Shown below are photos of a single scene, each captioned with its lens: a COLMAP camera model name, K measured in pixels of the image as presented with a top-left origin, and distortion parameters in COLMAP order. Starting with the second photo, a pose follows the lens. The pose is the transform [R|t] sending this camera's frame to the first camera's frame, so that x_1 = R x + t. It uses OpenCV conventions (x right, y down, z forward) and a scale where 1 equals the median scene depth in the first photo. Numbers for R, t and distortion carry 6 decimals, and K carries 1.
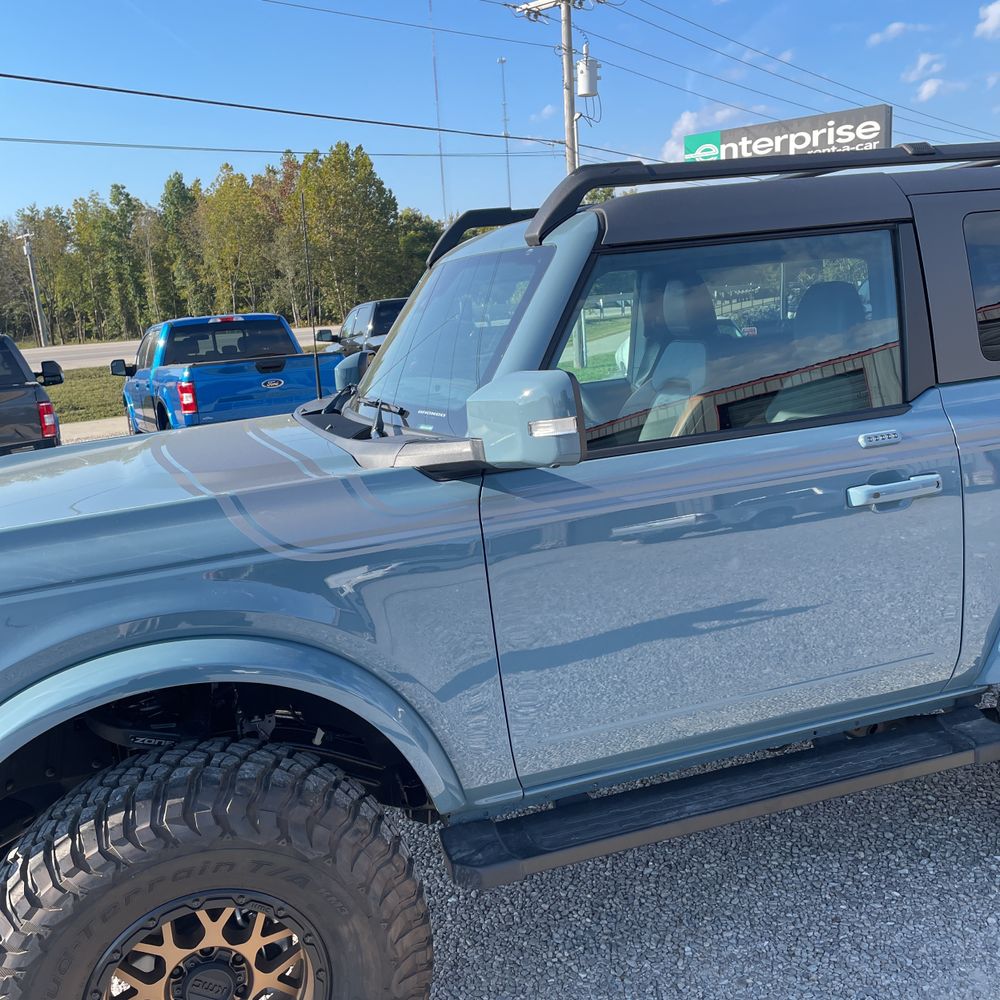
lens RADIAL K [[1009.1, 0, 503.4], [0, 1009.1, 498.4], [0, 0, 1]] dist [0.037177, 0.000000]
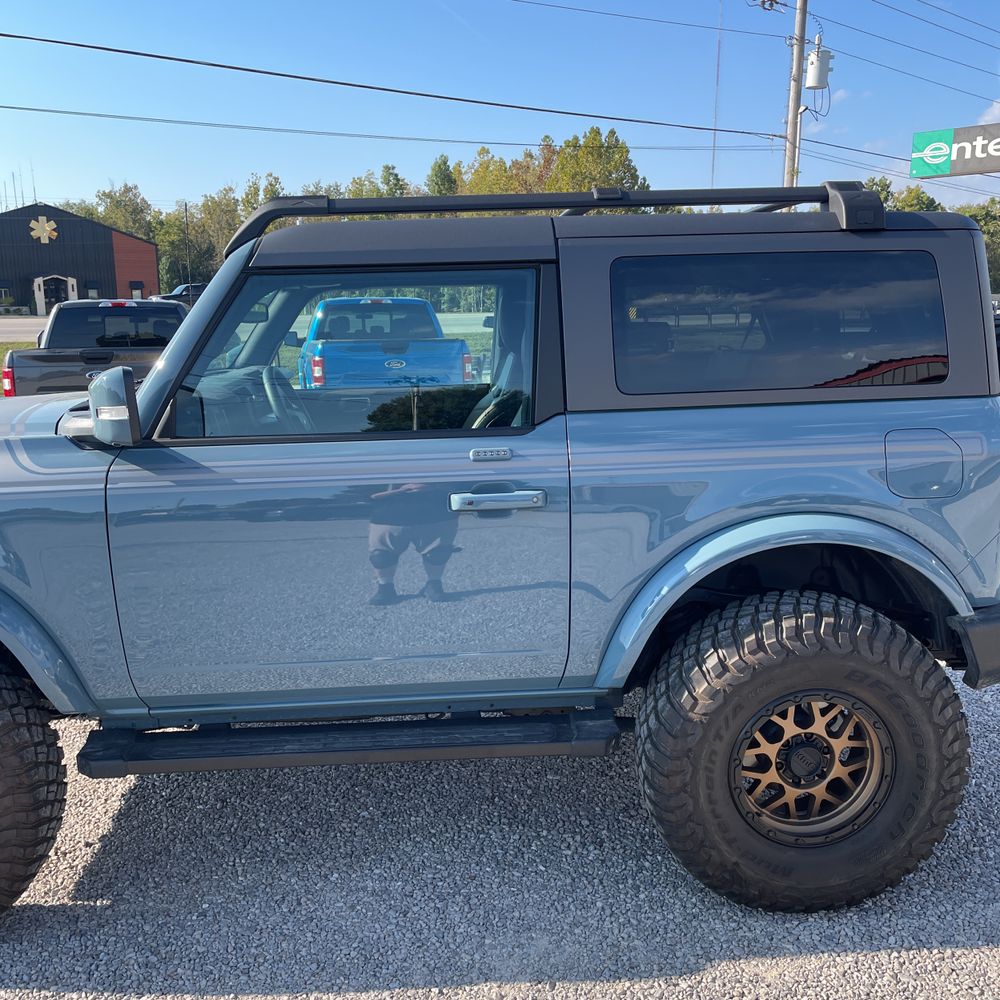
lens RADIAL K [[1009.1, 0, 497.9], [0, 1009.1, 513.0], [0, 0, 1]] dist [0.037177, 0.000000]
pose [[0.966260, 0.112062, -0.231912, 0.071761], [-0.106173, 0.993630, 0.037763, -0.004108], [0.234667, -0.011866, 0.972003, -0.010003]]
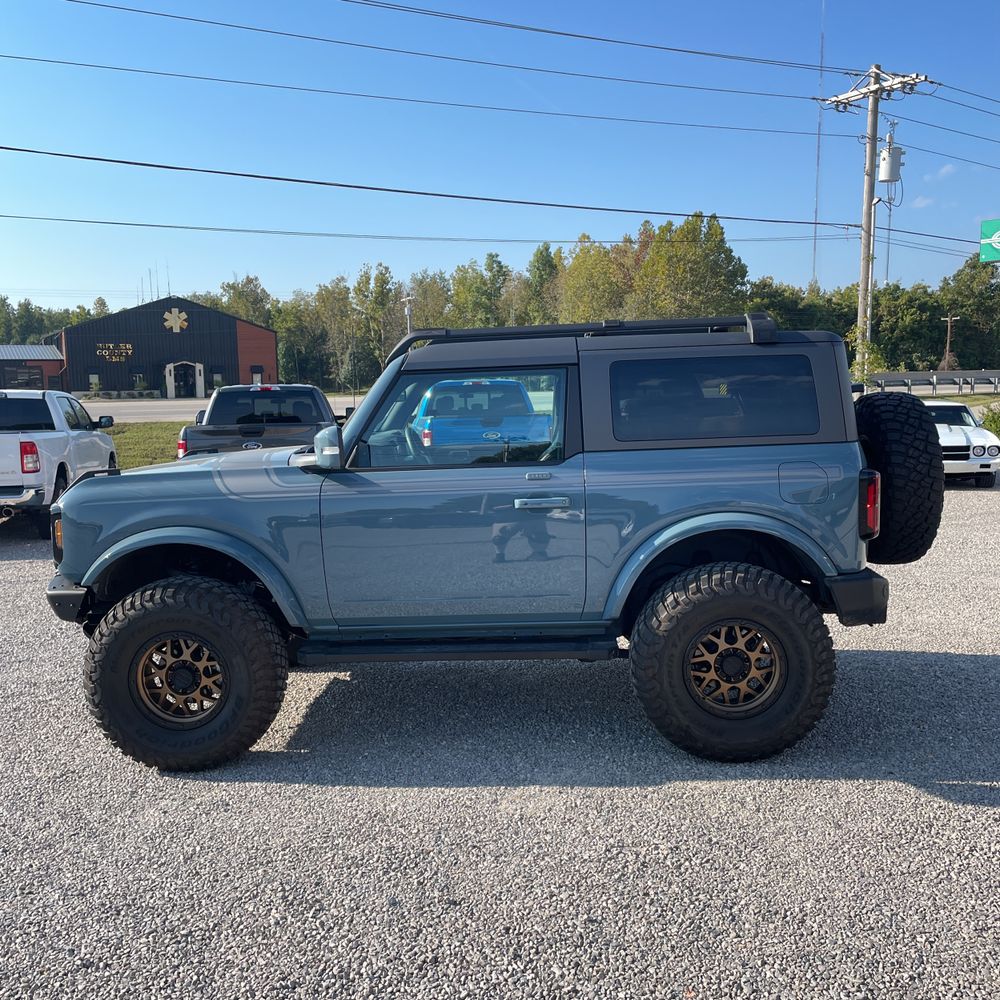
lens RADIAL K [[1009.1, 0, 494.5], [0, 1009.1, 508.3], [0, 0, 1]] dist [0.037177, 0.000000]
pose [[0.936523, 0.094456, -0.337643, 0.104772], [-0.111168, 0.993335, -0.030461, 0.007628], [0.332516, 0.066063, 0.940781, -0.091100]]
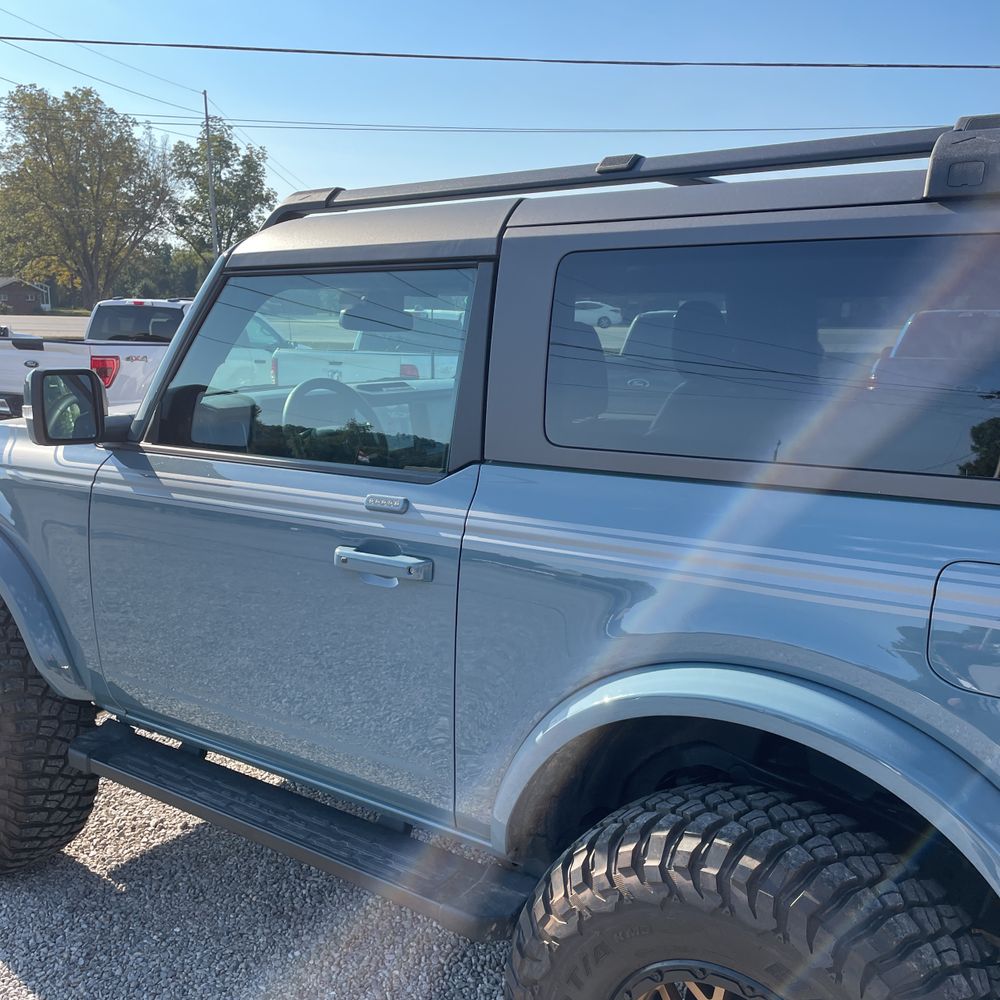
lens RADIAL K [[1009.1, 0, 503.5], [0, 1009.1, 498.0], [0, 0, 1]] dist [0.037177, 0.000000]
pose [[0.606778, 0.220752, -0.763603, 0.122410], [-0.209312, 0.971131, 0.114422, -0.020593], [0.766817, 0.090402, 0.635467, 0.057543]]
